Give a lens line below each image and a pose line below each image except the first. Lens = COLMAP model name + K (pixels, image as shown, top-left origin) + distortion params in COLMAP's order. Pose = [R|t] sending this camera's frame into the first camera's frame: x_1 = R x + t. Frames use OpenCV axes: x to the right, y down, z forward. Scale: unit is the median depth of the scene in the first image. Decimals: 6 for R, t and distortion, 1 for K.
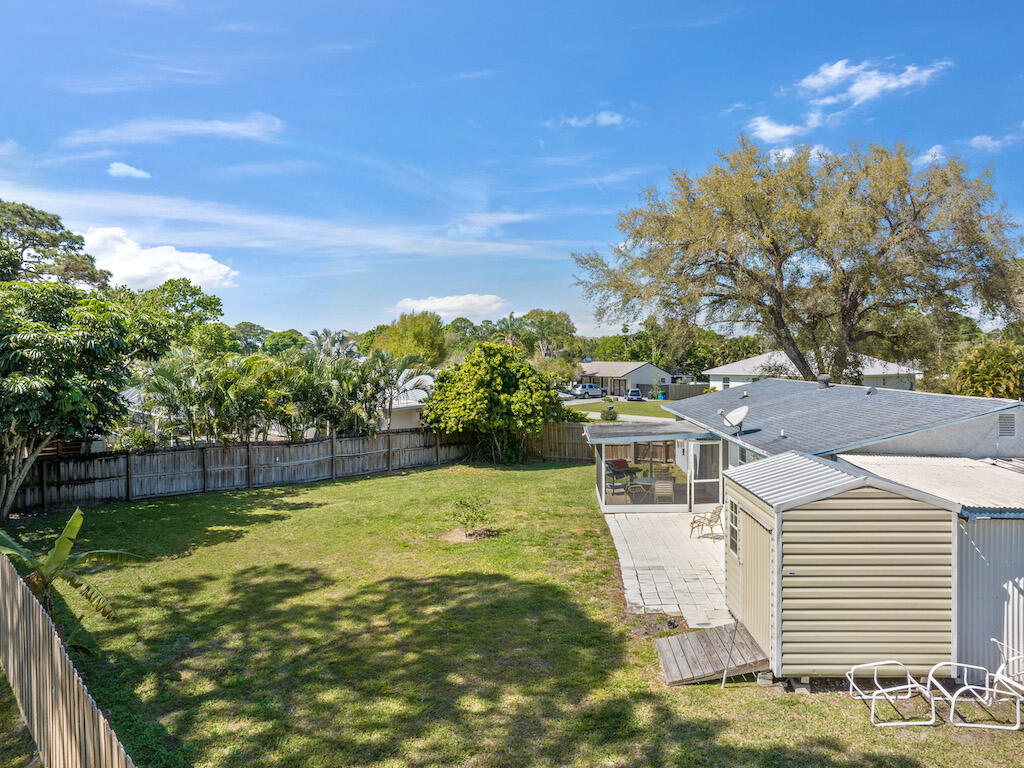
lens RADIAL K [[726.6, 0, 512.0], [0, 726.6, 384.0], [0, 0, 1]] dist [-0.044290, 0.000275]
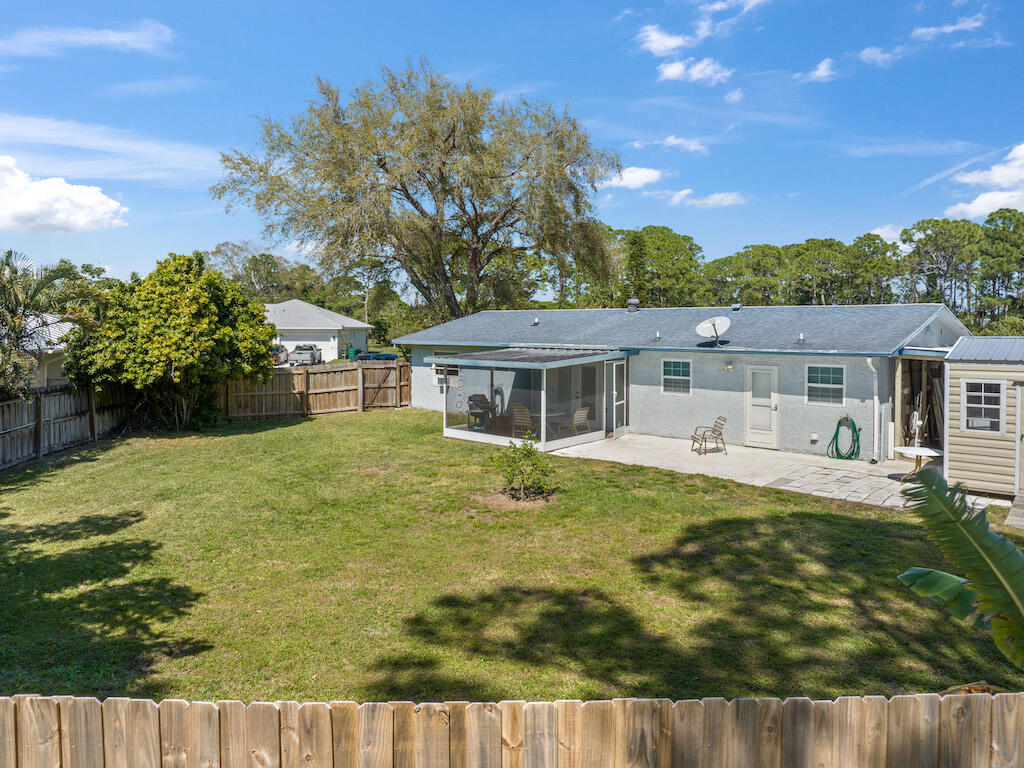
lens RADIAL K [[726.6, 0, 512.0], [0, 726.6, 384.0], [0, 0, 1]] dist [-0.044290, 0.000275]
pose [[0.638323, -0.056263, 0.767709, -0.732090], [0.020546, 0.998215, 0.056073, 0.070773], [-0.769494, -0.020020, 0.638340, 0.678357]]
